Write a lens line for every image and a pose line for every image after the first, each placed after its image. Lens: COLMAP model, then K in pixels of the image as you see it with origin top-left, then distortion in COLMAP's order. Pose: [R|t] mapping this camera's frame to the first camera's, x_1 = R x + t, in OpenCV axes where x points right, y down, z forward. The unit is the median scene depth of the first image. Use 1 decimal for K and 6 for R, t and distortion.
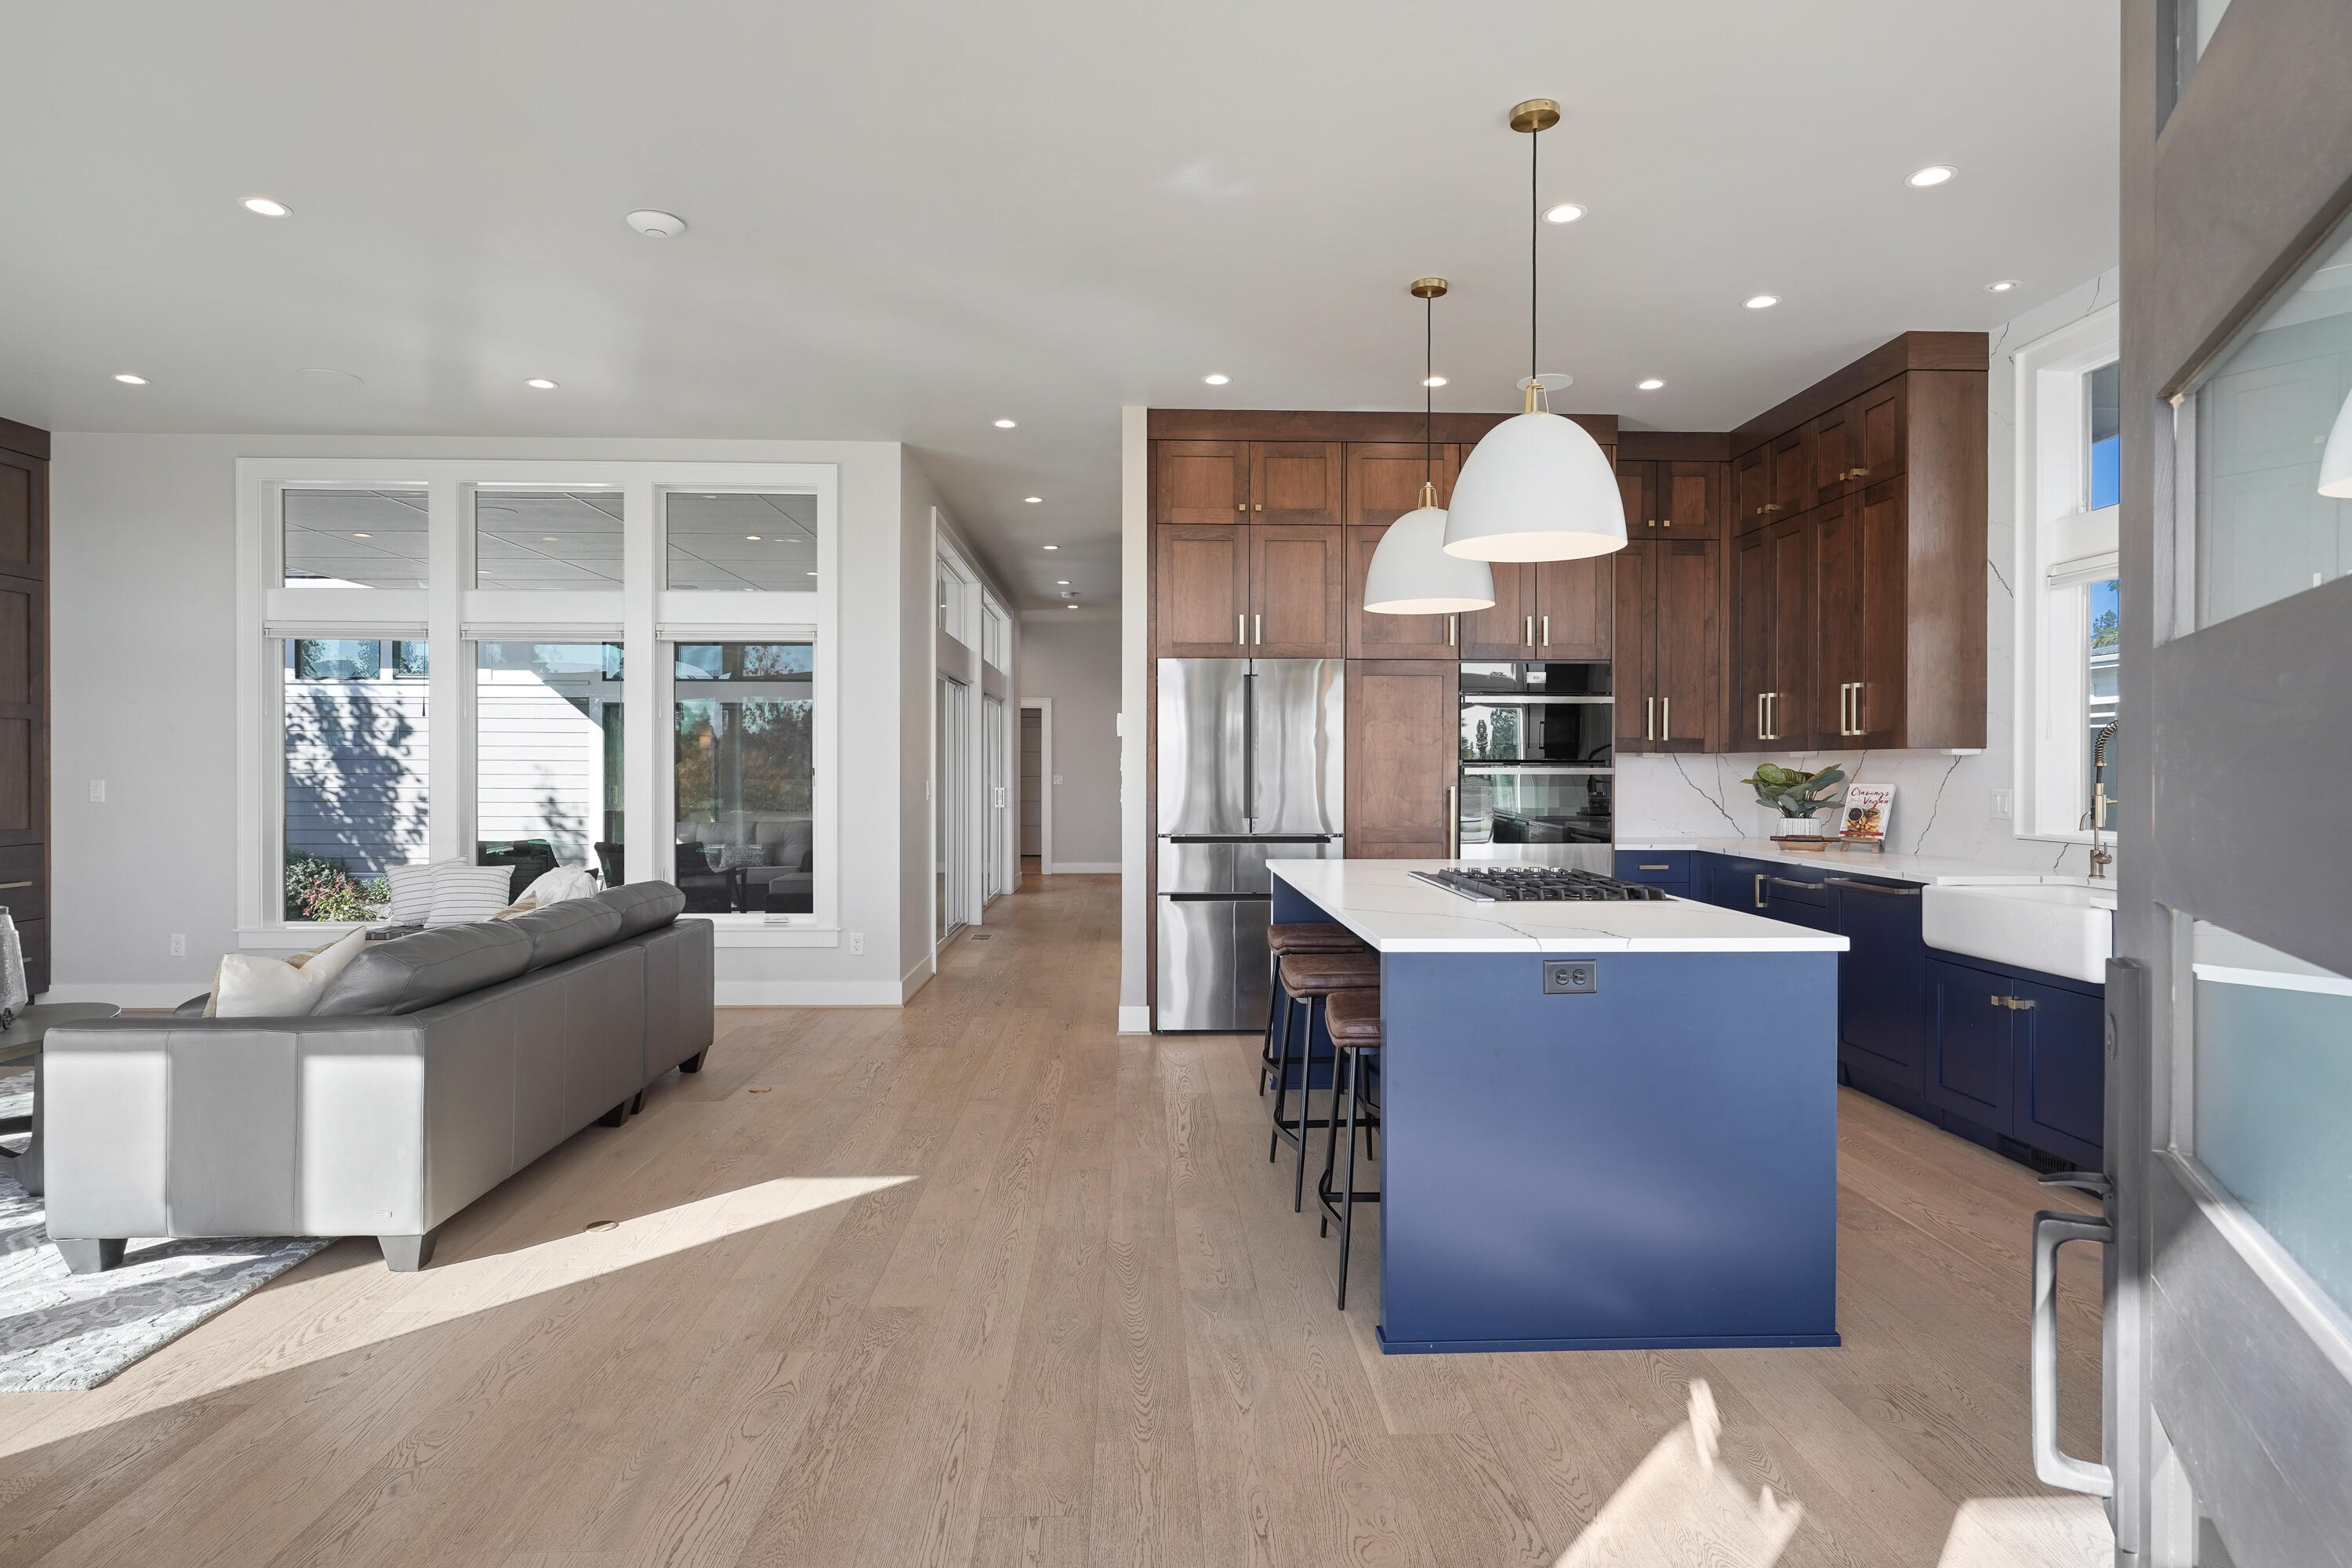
lens RADIAL K [[1268.9, 0, 1183.0], [0, 1268.9, 778.6], [0, 0, 1]] dist [0.003354, 0.000959]
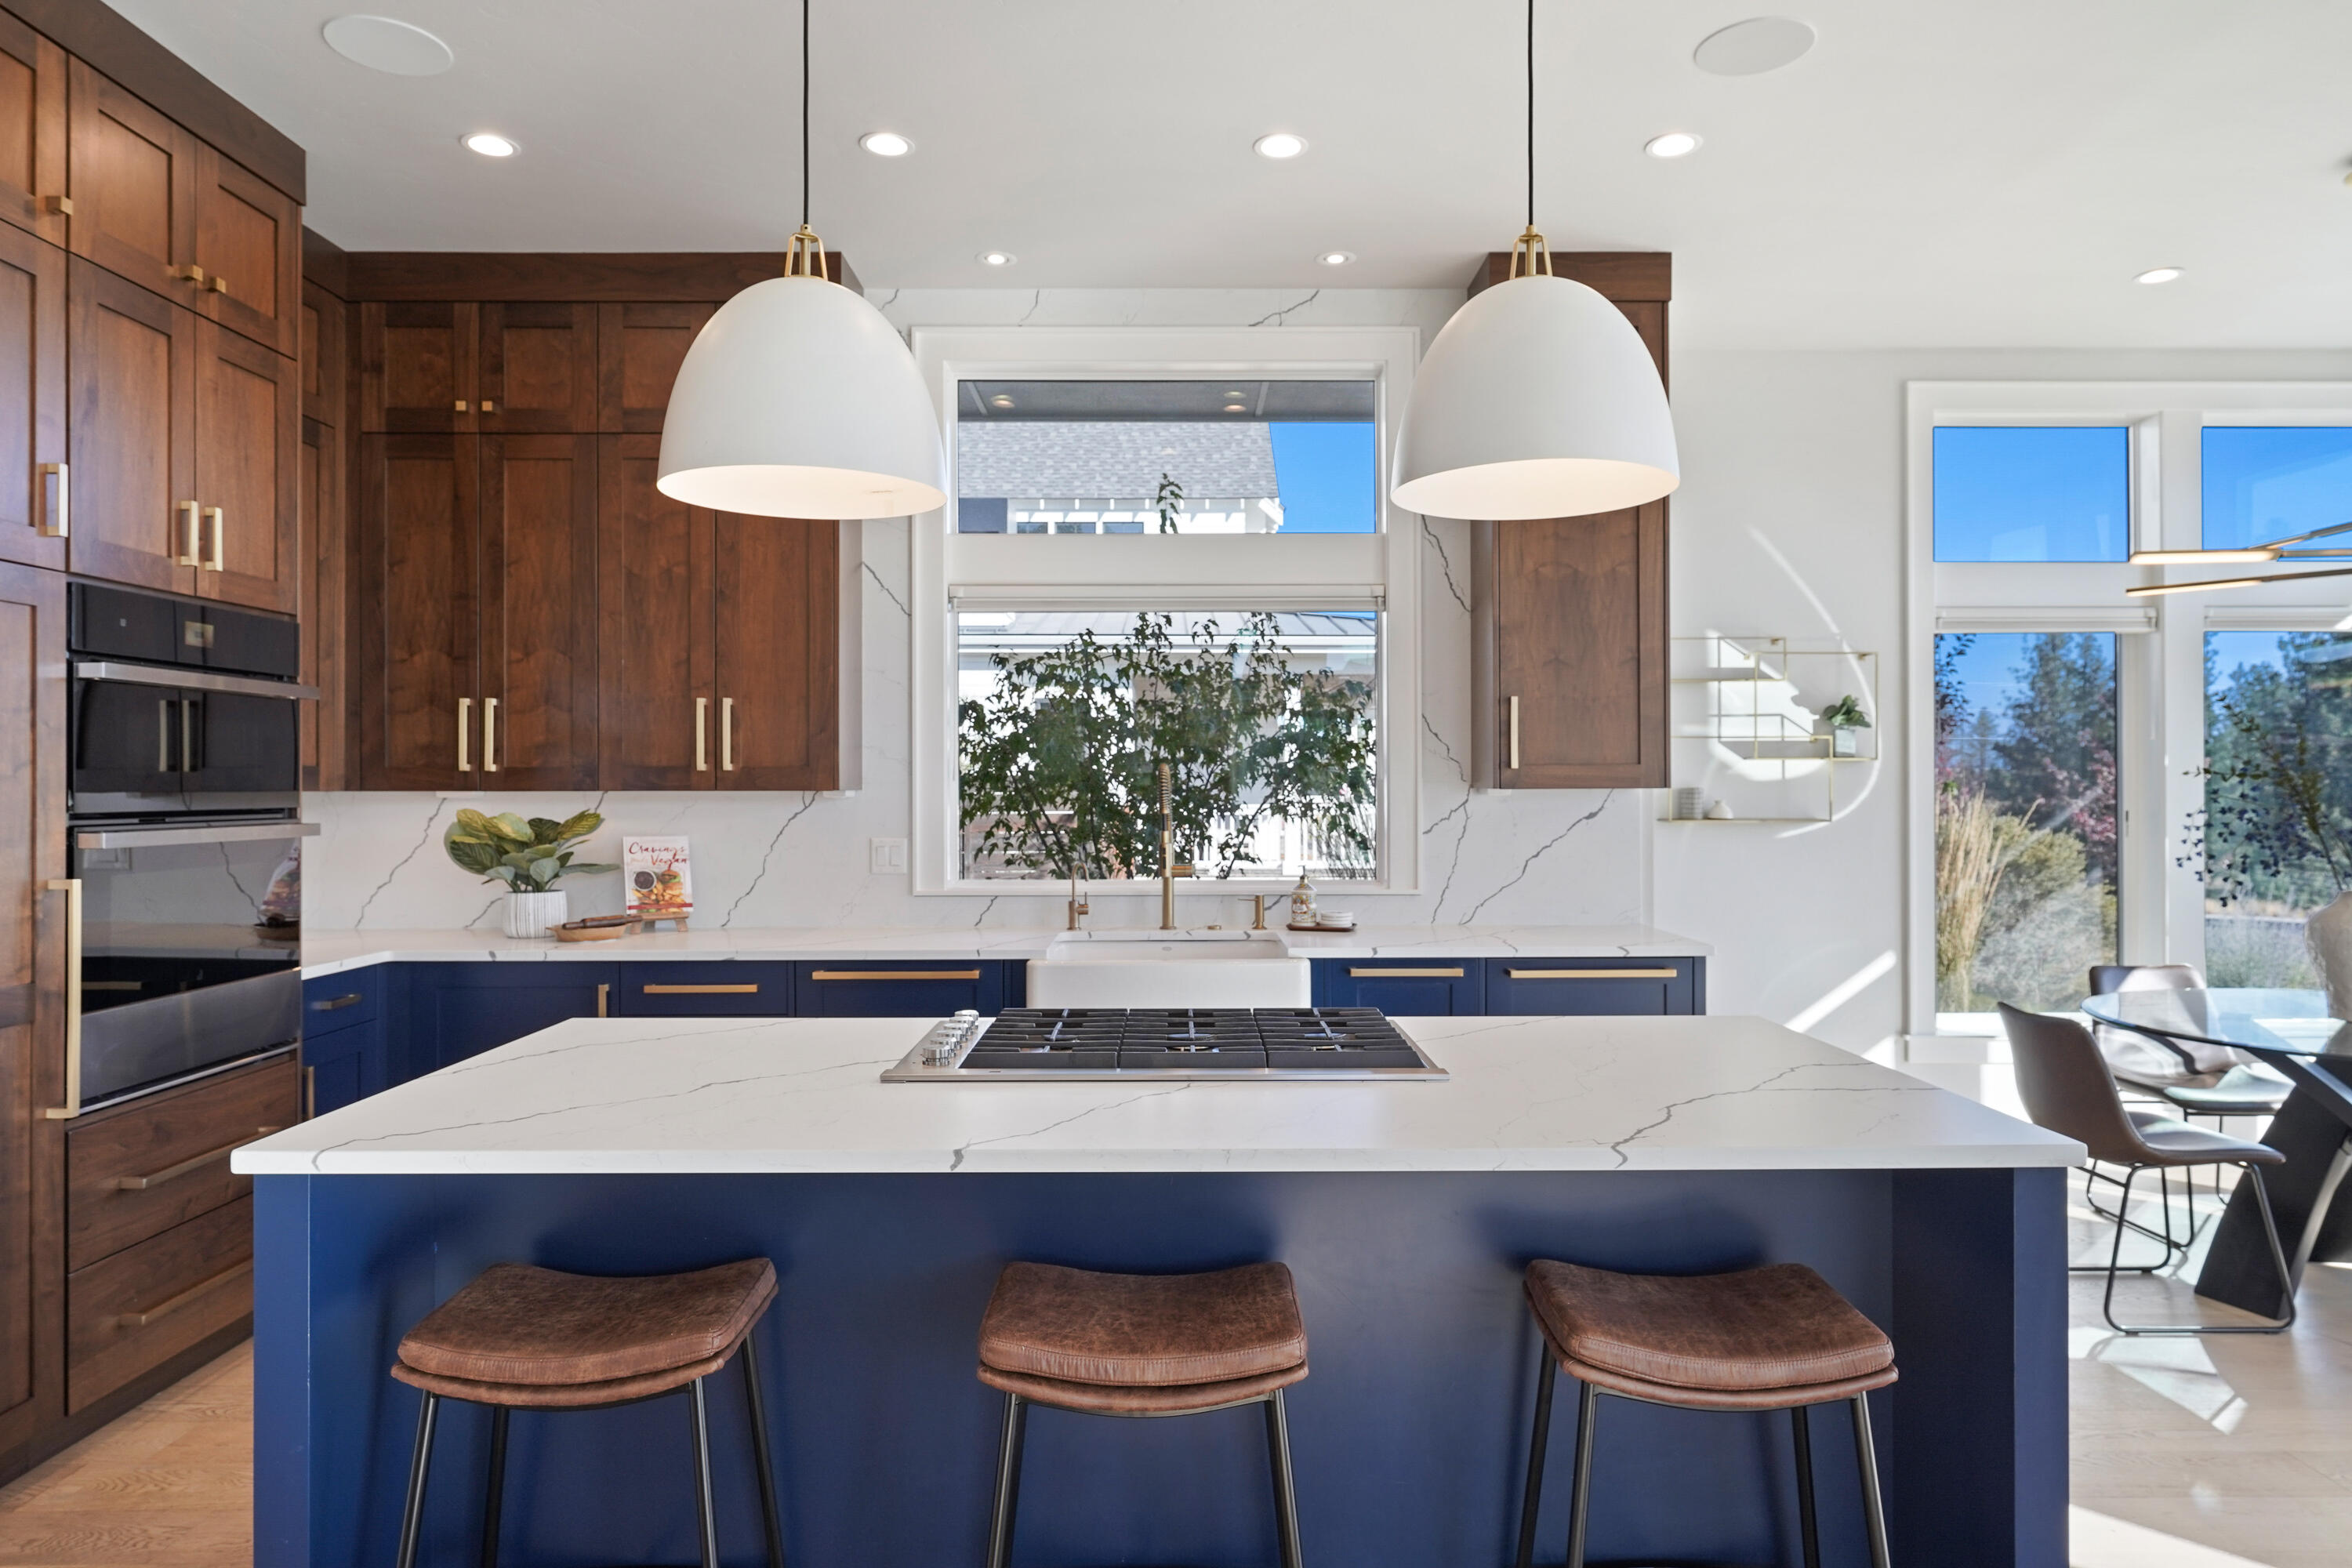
lens RADIAL K [[1412.7, 0, 1176.0], [0, 1412.7, 789.3], [0, 0, 1]] dist [0.001253, -0.004493]
pose [[0.033331, -0.004136, 0.999436, -0.233439], [0.008452, 0.999957, 0.003856, -0.021828], [-0.999409, 0.008319, 0.033364, 0.630394]]
